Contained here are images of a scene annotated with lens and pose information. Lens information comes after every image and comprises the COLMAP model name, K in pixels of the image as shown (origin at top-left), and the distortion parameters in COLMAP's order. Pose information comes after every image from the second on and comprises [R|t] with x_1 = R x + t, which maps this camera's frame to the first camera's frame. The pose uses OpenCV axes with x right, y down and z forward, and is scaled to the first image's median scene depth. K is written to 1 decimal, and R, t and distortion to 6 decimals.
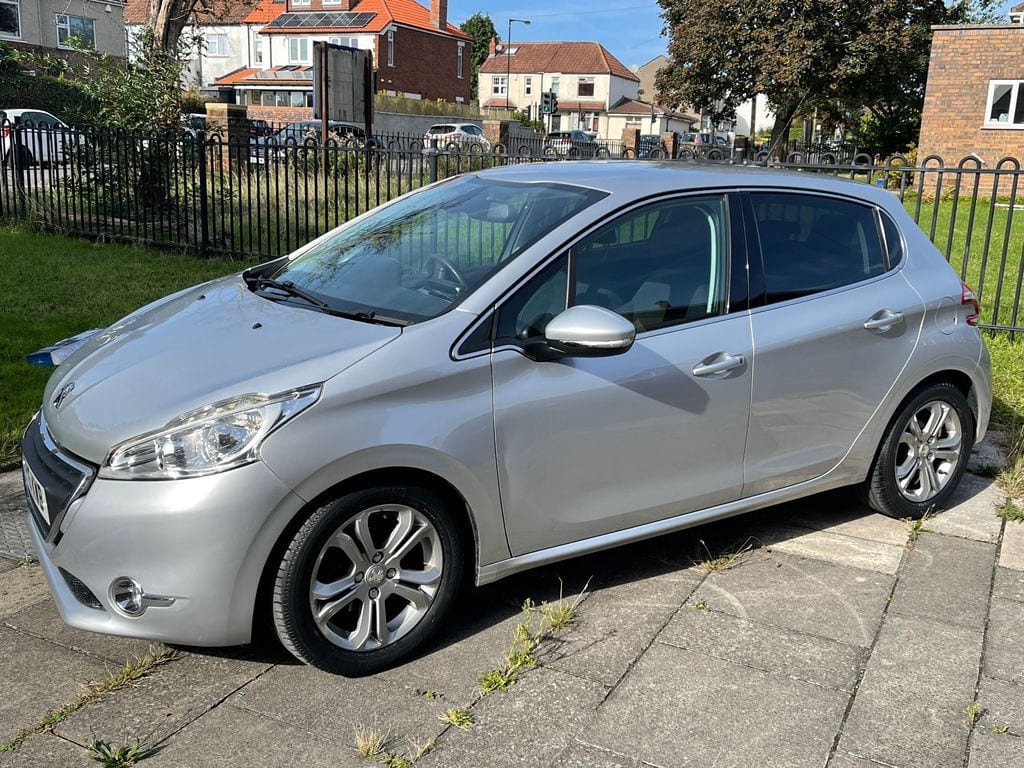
lens RADIAL K [[988.0, 0, 512.0], [0, 988.0, 384.0], [0, 0, 1]] dist [0.036250, -0.003030]
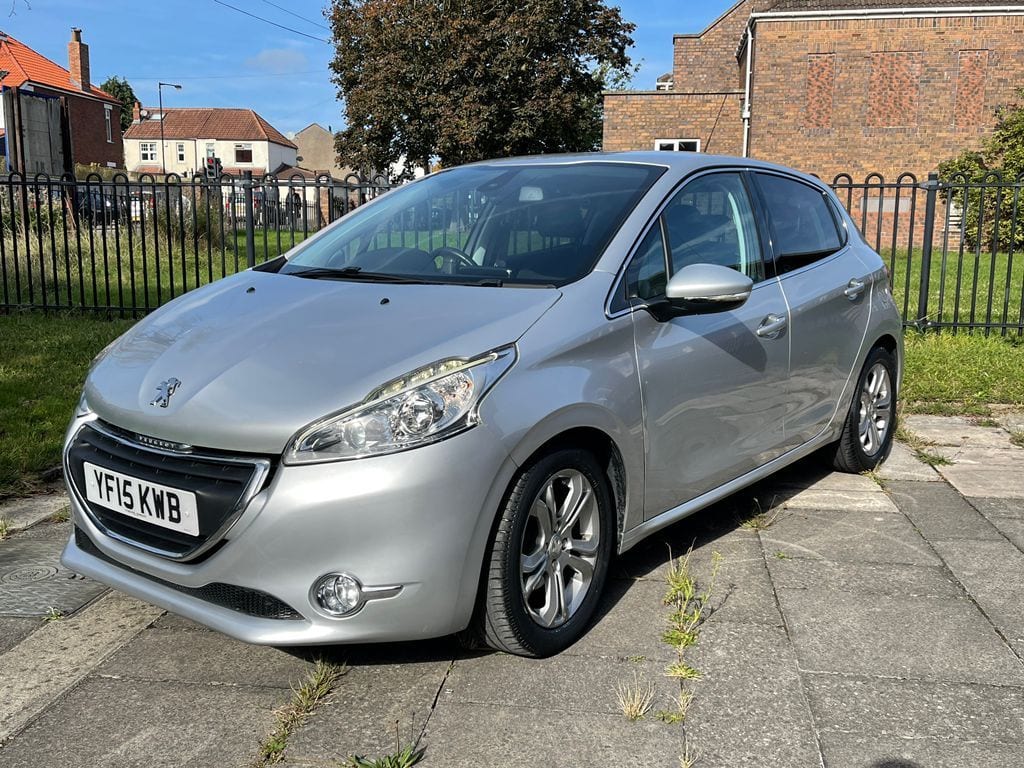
lens RADIAL K [[991.6, 0, 512.0], [0, 991.6, 384.0], [0, 0, 1]] dist [0.044516, -0.005793]
pose [[0.945290, -0.077185, 0.316967, -0.362247], [0.097477, 0.994048, -0.048645, 0.061478], [-0.311326, 0.076881, 0.947188, 0.070301]]
